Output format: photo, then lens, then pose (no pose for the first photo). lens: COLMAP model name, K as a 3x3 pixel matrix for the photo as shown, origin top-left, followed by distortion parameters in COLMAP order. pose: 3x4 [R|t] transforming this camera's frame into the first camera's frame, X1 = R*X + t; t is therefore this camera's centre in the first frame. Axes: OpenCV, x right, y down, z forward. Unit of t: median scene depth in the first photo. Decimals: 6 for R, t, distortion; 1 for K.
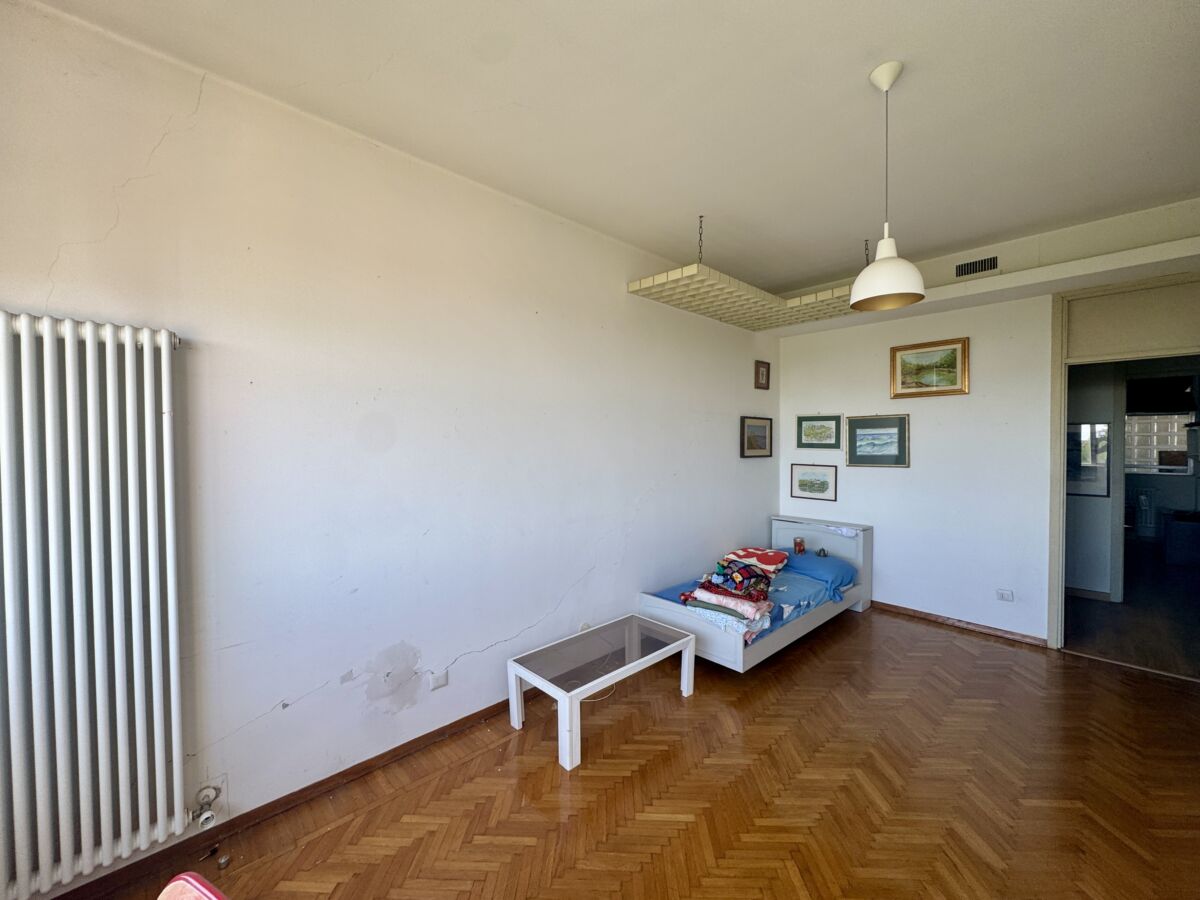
lens RADIAL K [[477.6, 0, 598.4], [0, 477.6, 449.6], [0, 0, 1]] dist [-0.001619, -0.000339]
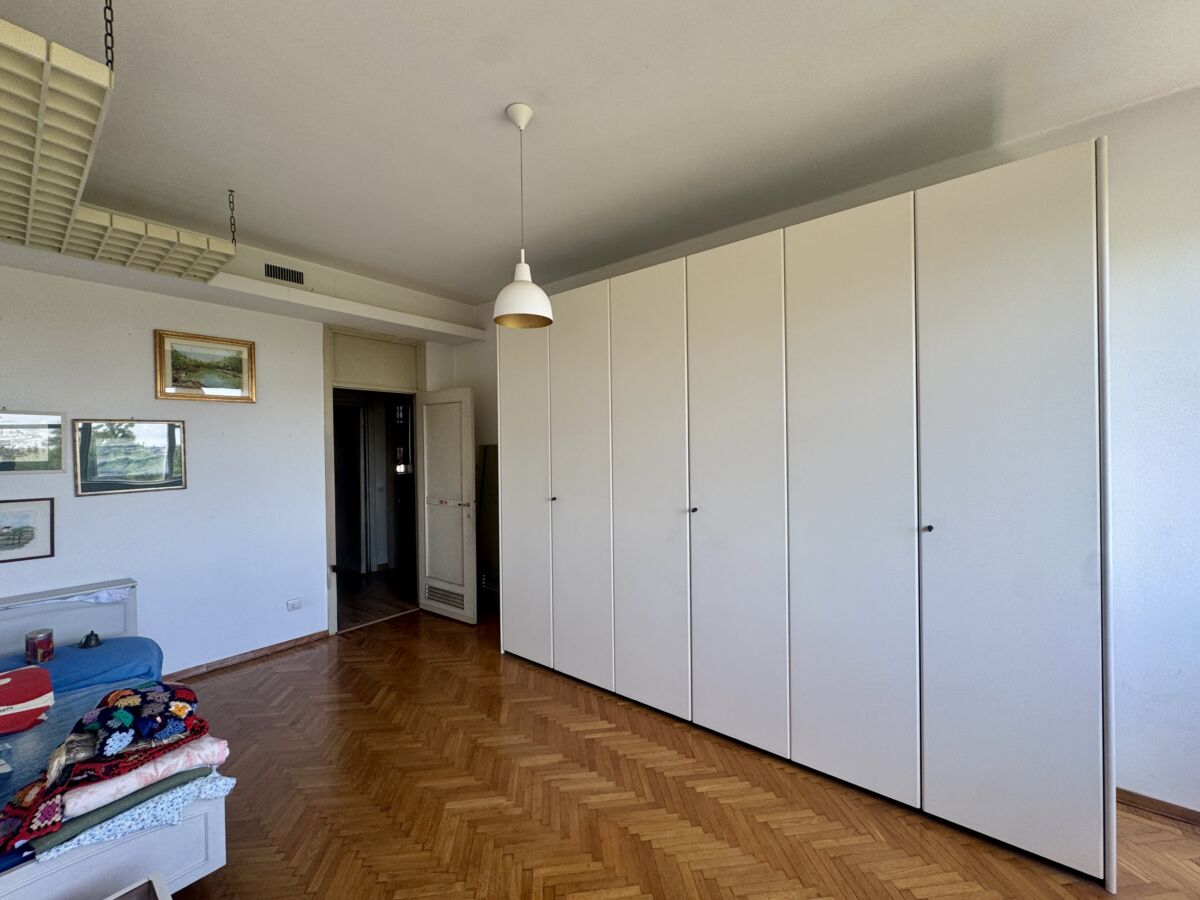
lens RADIAL K [[477.6, 0, 598.4], [0, 477.6, 449.6], [0, 0, 1]] dist [-0.001619, -0.000339]
pose [[-0.139248, -0.001120, 0.990257, -0.257500], [0.035317, 0.999358, 0.006096, -0.008754], [-0.989628, 0.035822, -0.139119, 0.505972]]
